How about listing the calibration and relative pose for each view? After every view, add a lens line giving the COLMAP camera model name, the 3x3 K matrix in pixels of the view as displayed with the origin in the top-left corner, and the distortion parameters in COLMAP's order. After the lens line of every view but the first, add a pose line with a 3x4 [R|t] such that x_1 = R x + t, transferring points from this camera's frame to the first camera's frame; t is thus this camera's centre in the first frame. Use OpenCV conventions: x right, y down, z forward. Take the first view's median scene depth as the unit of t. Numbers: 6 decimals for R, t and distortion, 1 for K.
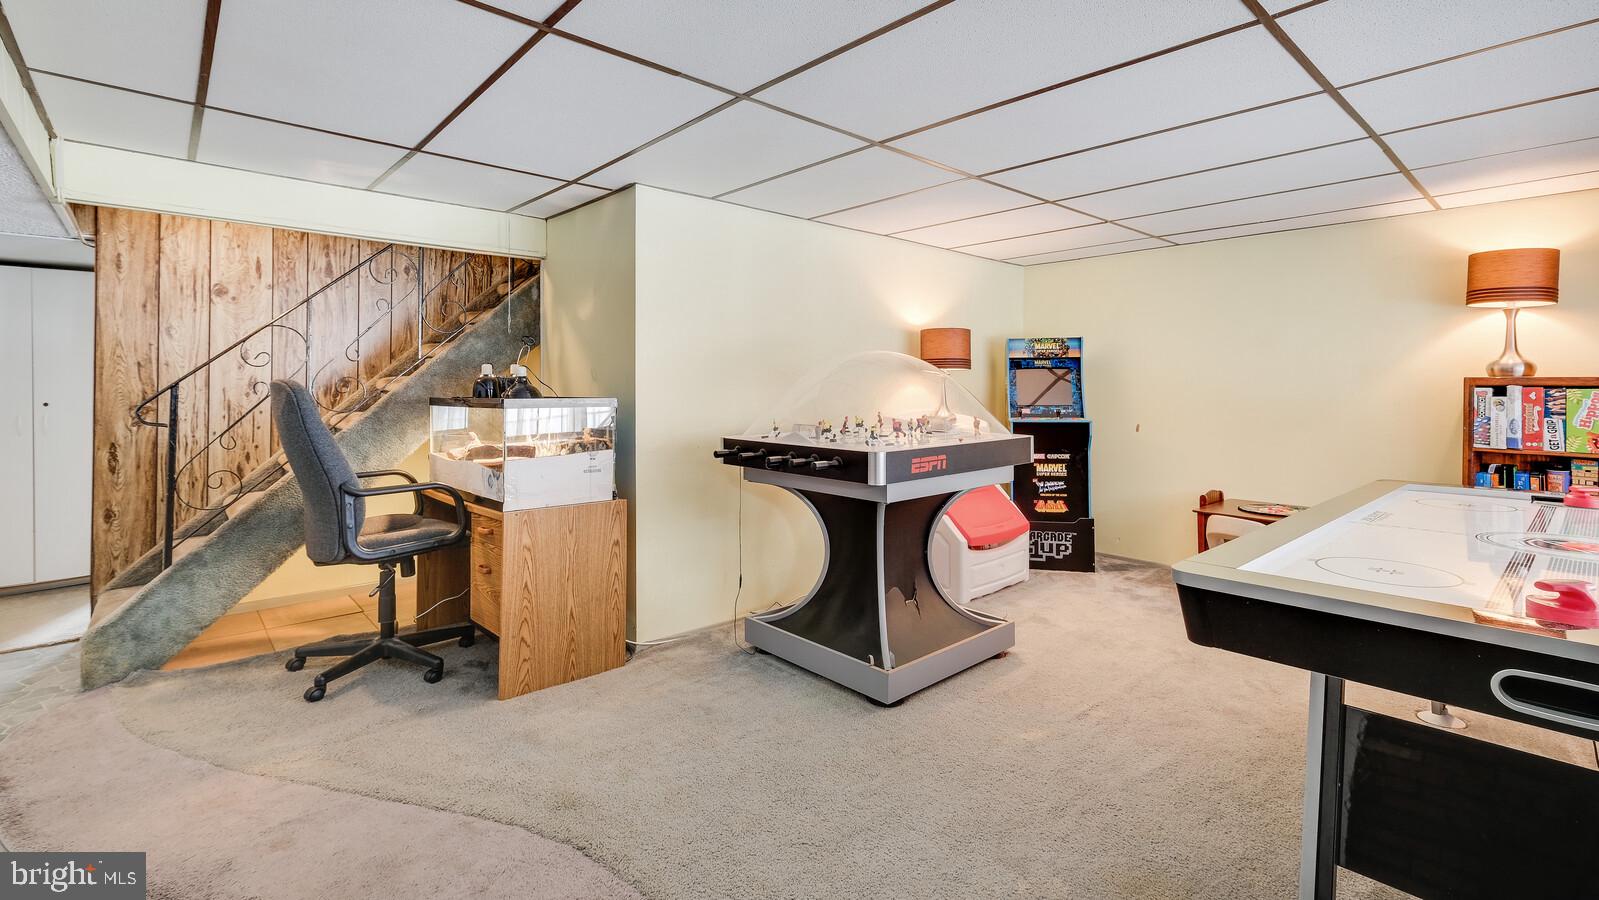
lens RADIAL K [[699.2, 0, 802.7], [0, 699.2, 436.5], [0, 0, 1]] dist [0.013802, -0.000570]
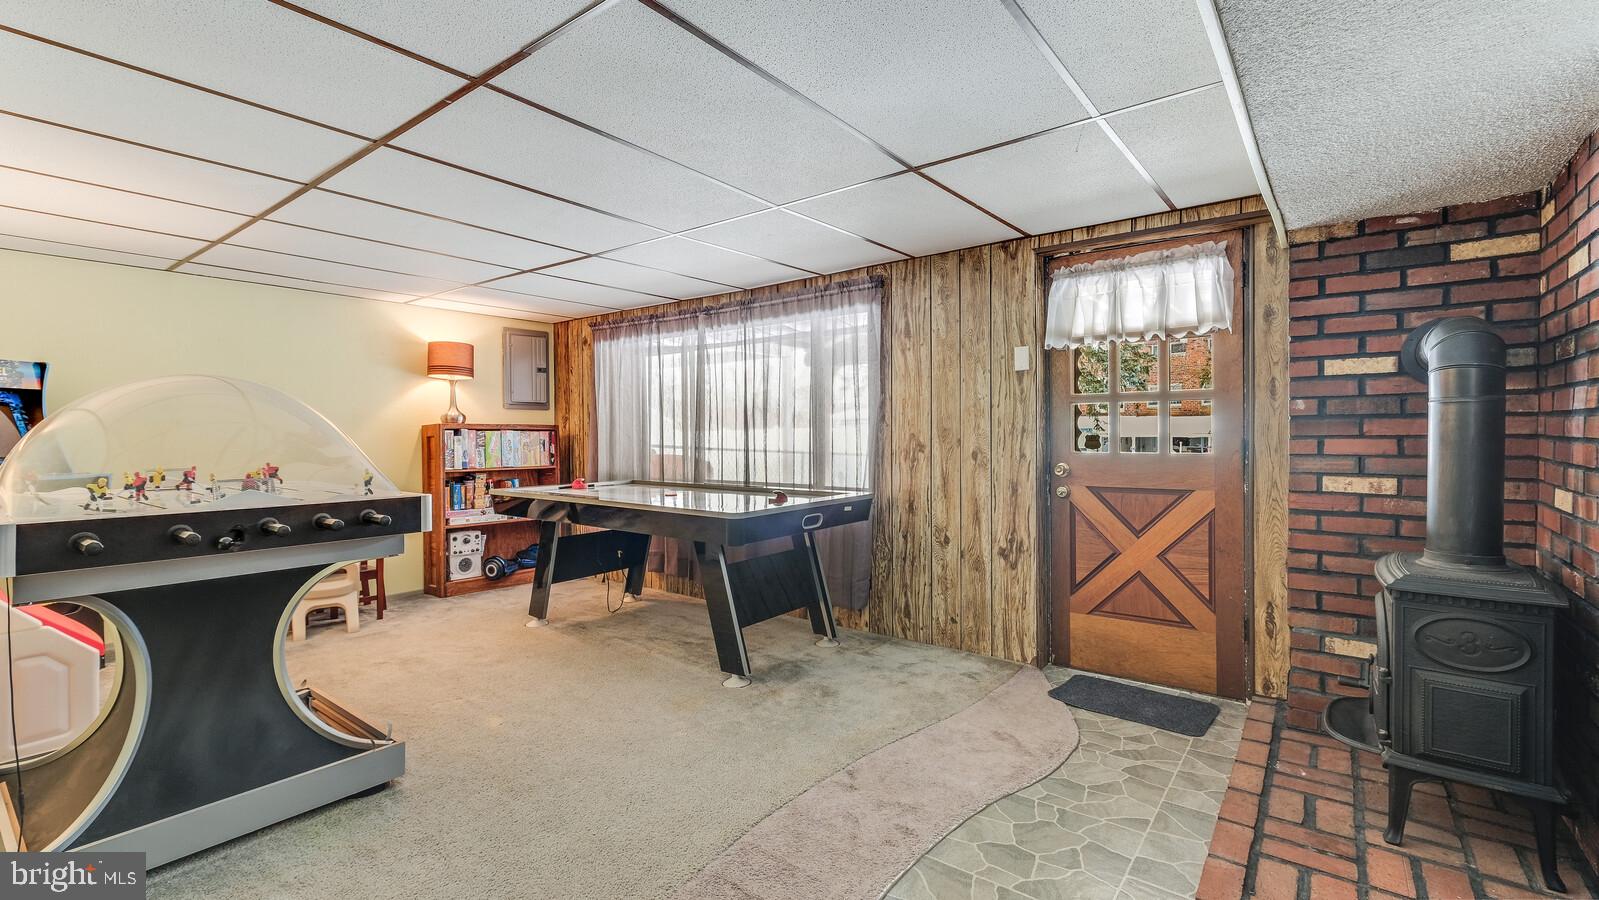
lens RADIAL K [[697.9, 0, 803.2], [0, 697.9, 447.3], [0, 0, 1]] dist [0.007980, 0.000184]
pose [[-0.174263, -0.015945, 0.984570, -0.693876], [0.083040, 0.996069, 0.030828, -0.014581], [-0.981192, 0.087131, -0.172254, 0.514340]]
